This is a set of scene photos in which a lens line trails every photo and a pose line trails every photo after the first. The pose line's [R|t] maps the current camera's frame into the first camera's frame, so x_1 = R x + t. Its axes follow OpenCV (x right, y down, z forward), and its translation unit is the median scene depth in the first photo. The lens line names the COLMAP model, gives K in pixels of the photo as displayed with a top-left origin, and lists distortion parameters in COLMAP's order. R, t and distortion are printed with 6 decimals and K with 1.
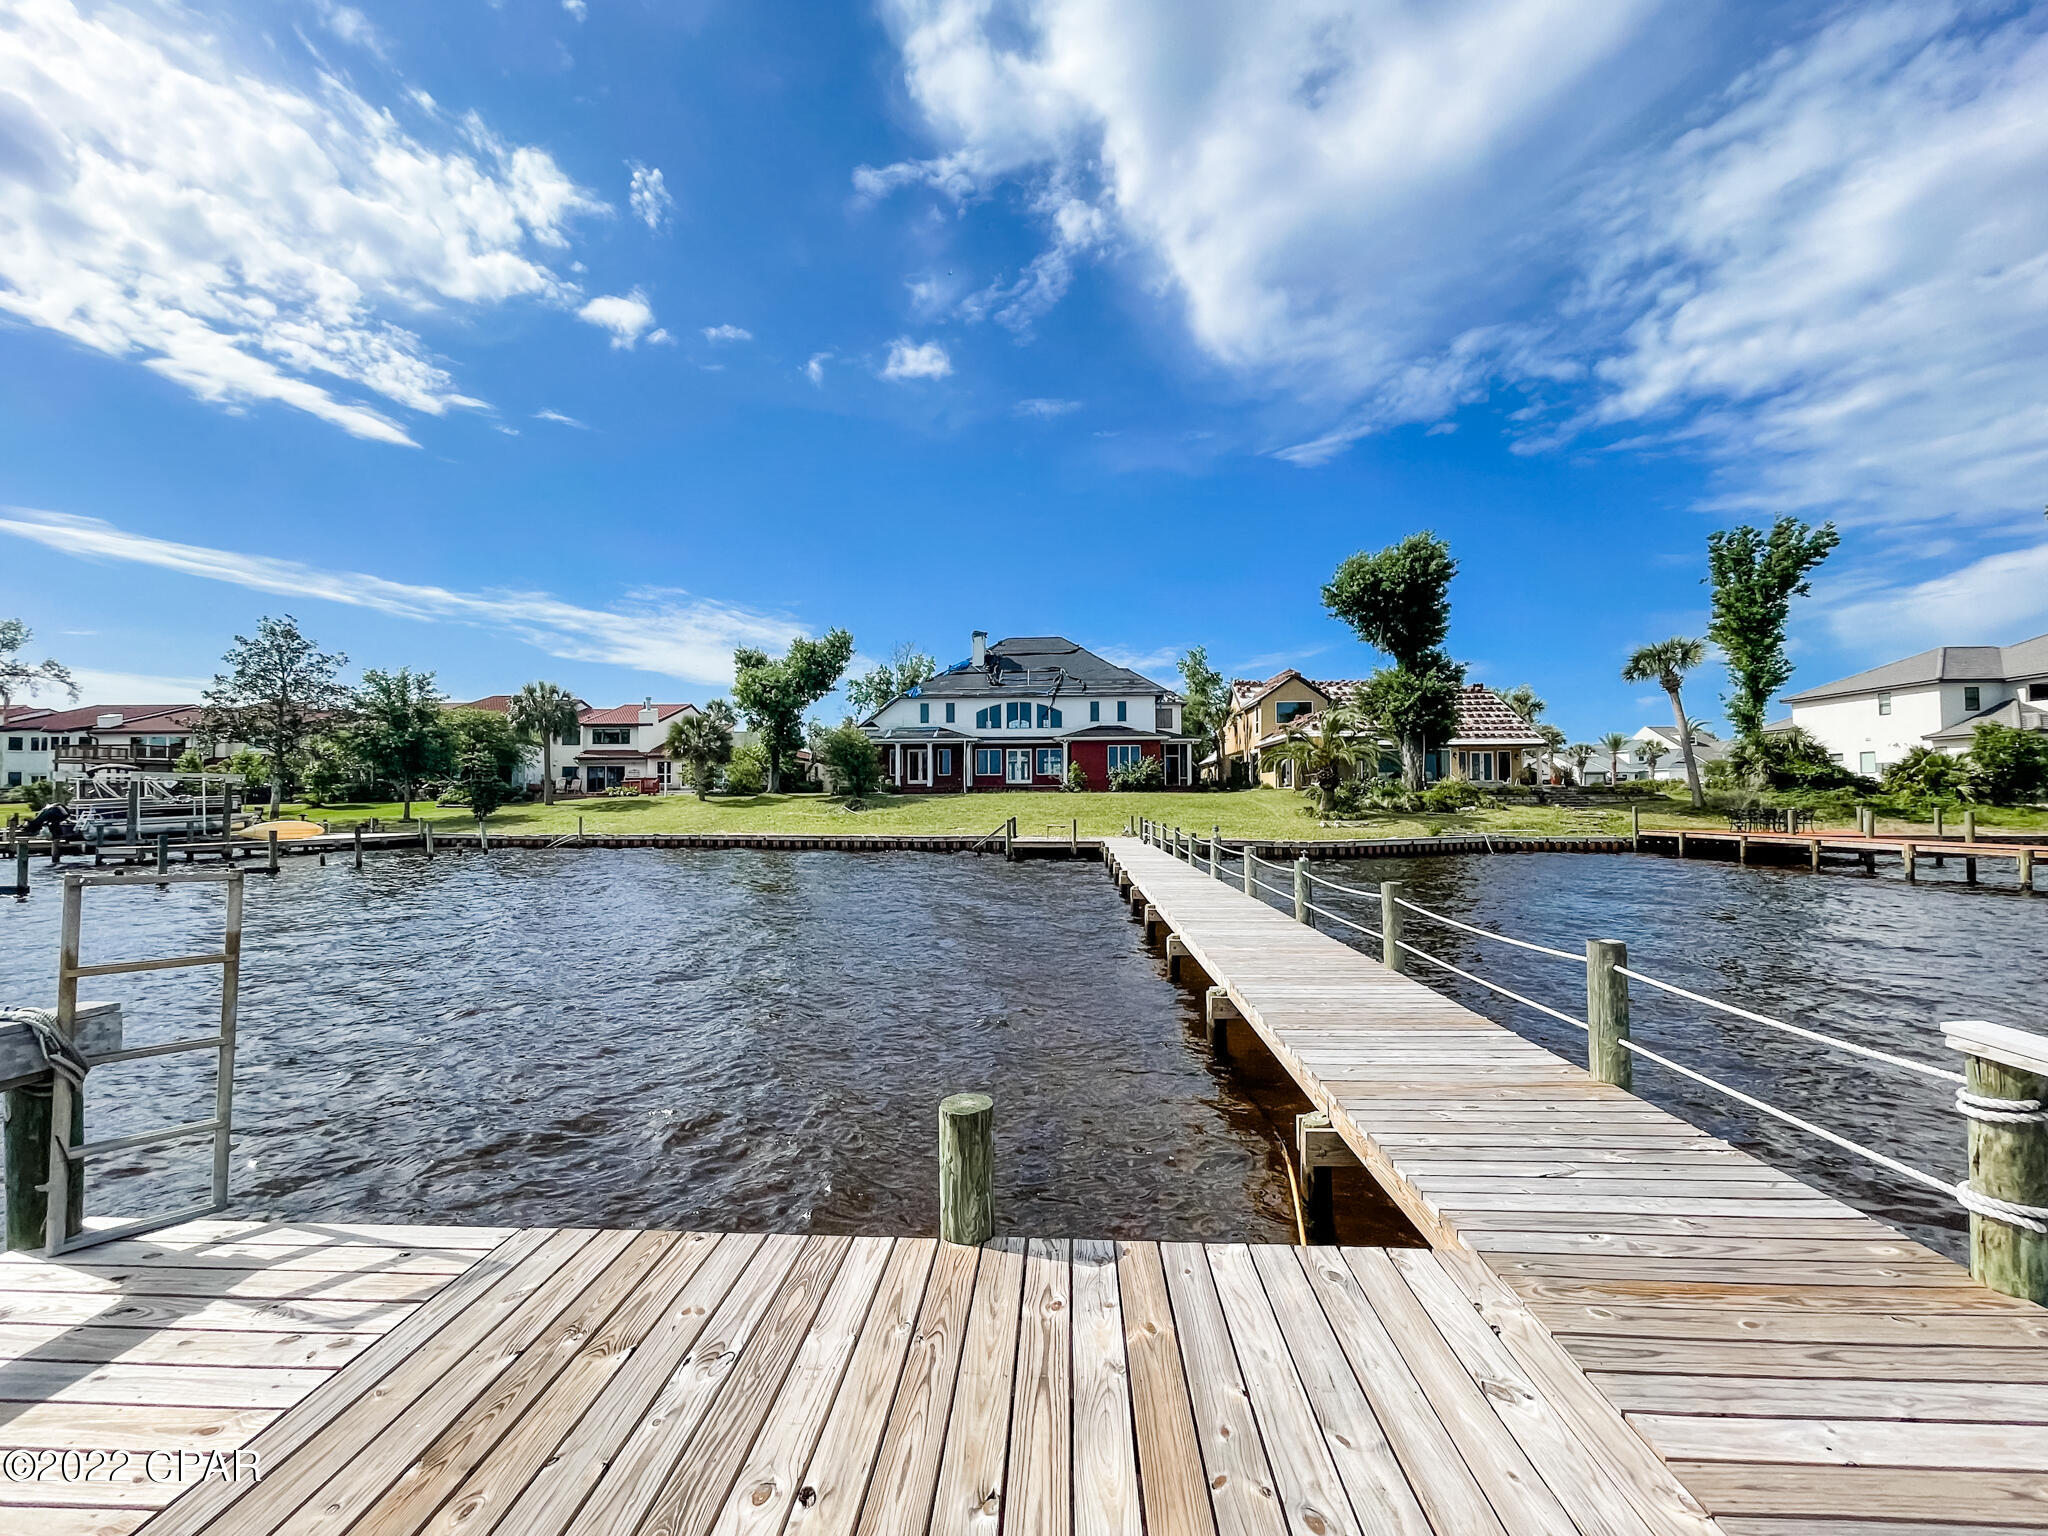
lens RADIAL K [[820.3, 0, 1023.1], [0, 820.3, 761.8], [0, 0, 1]] dist [-0.002988, -0.000333]
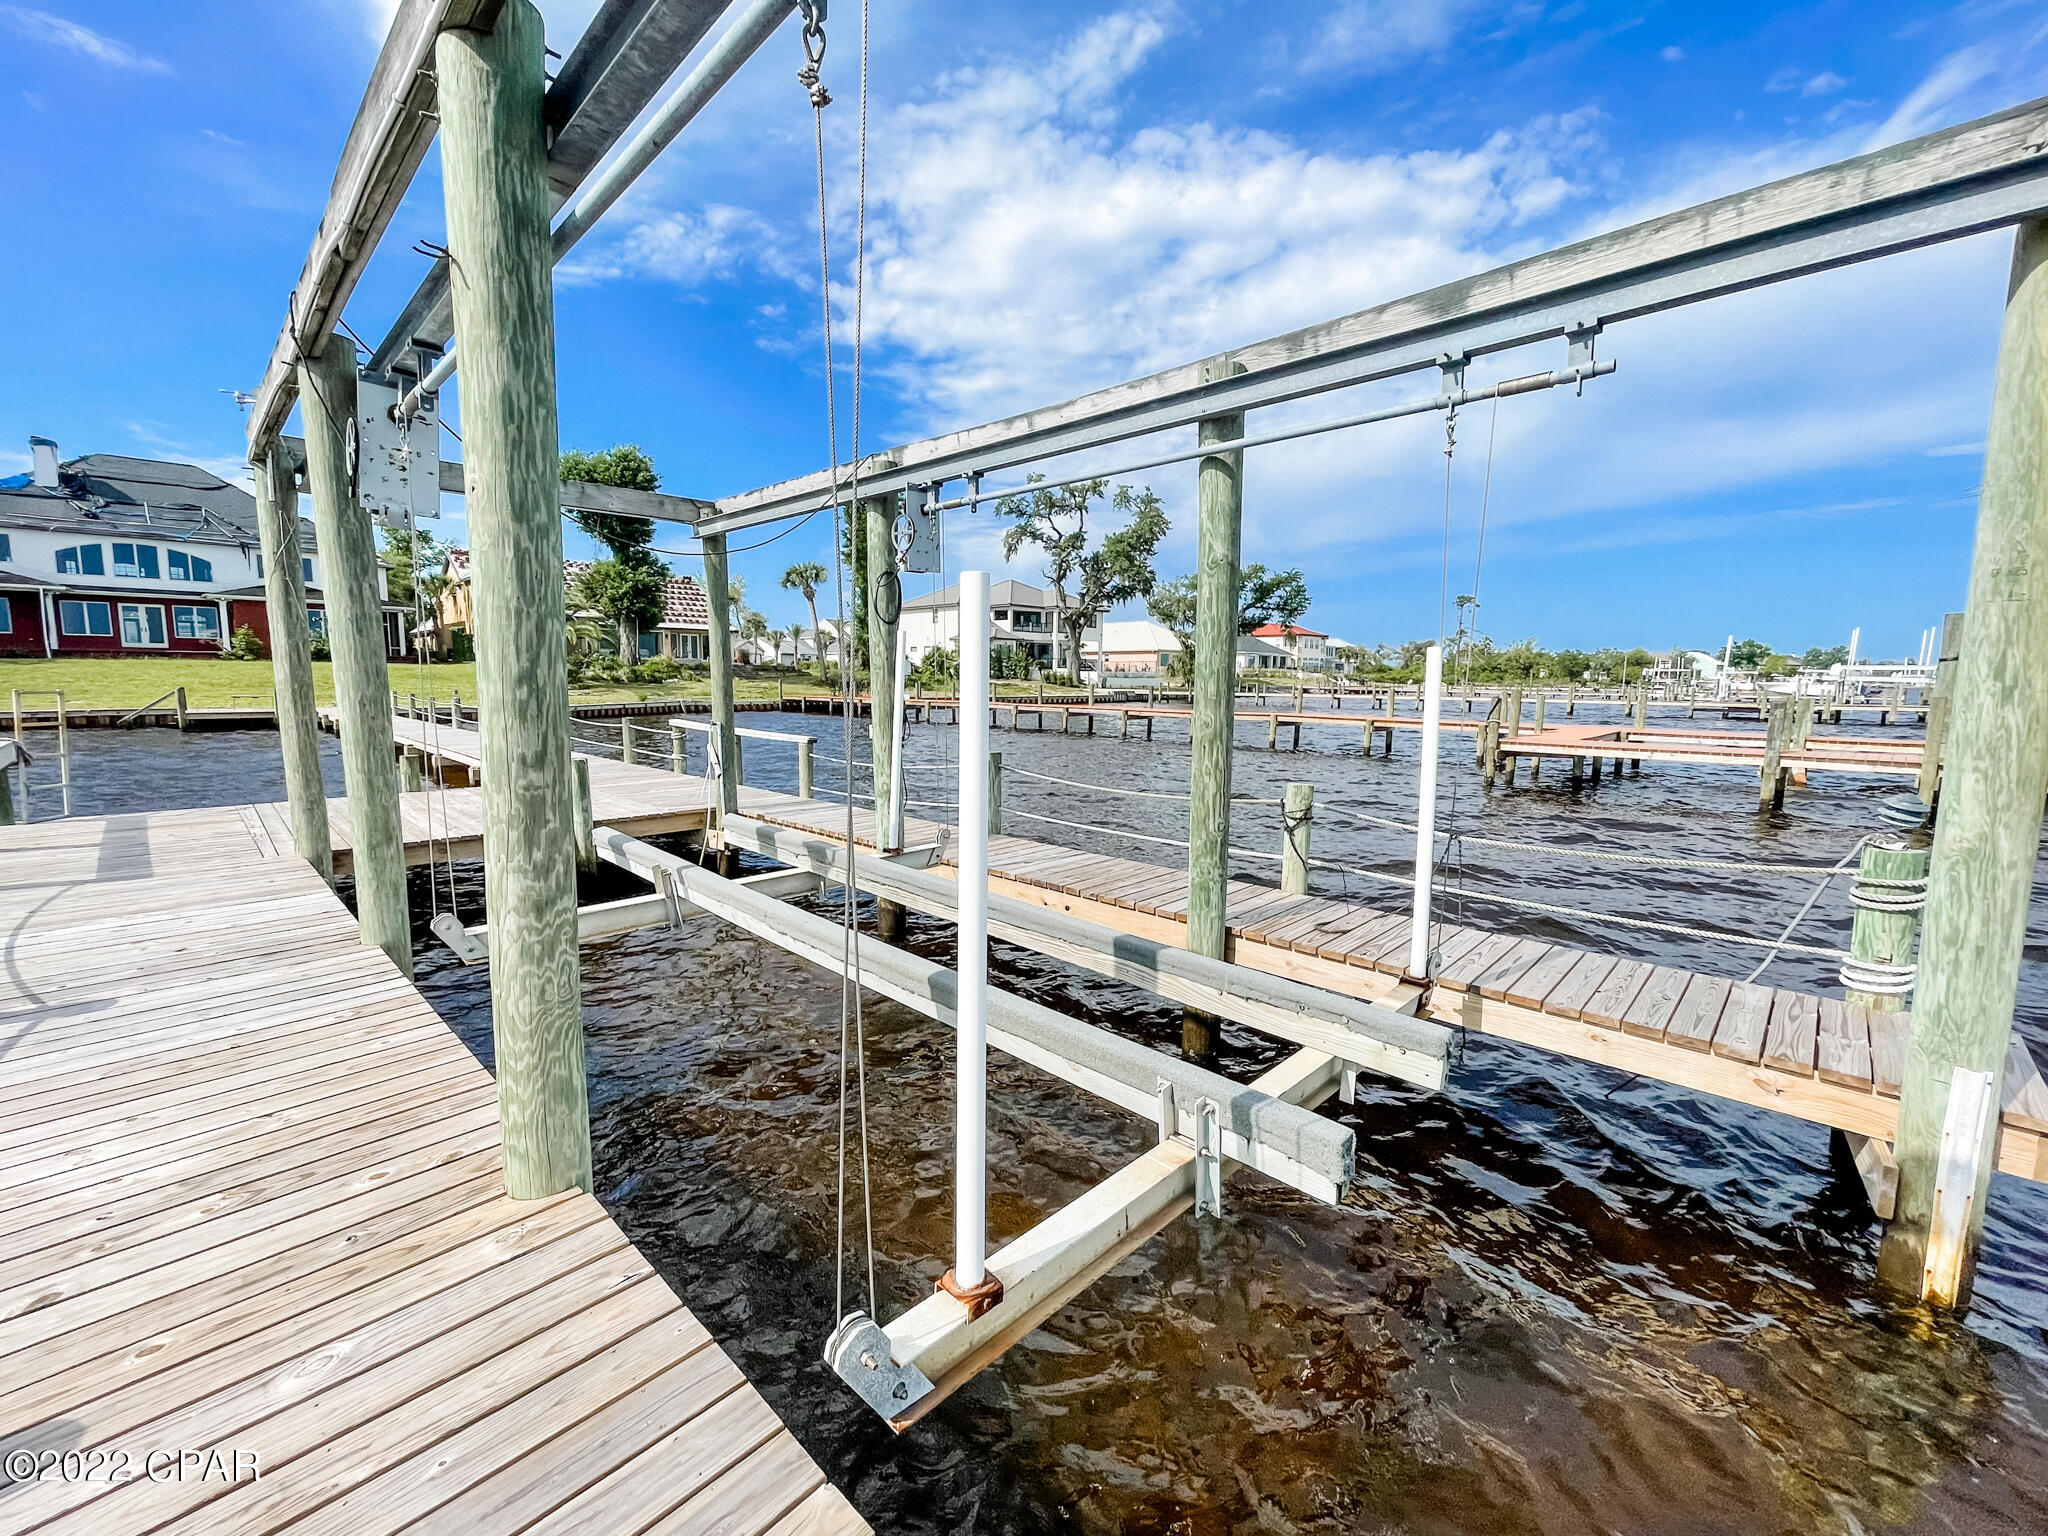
lens RADIAL K [[820.3, 0, 1023.1], [0, 820.3, 761.8], [0, 0, 1]] dist [-0.002988, -0.000333]
pose [[0.664979, -0.069580, 0.743613, -0.035823], [-0.048680, 0.989496, 0.136119, -0.013690], [-0.745273, -0.126715, 0.654607, -0.193370]]
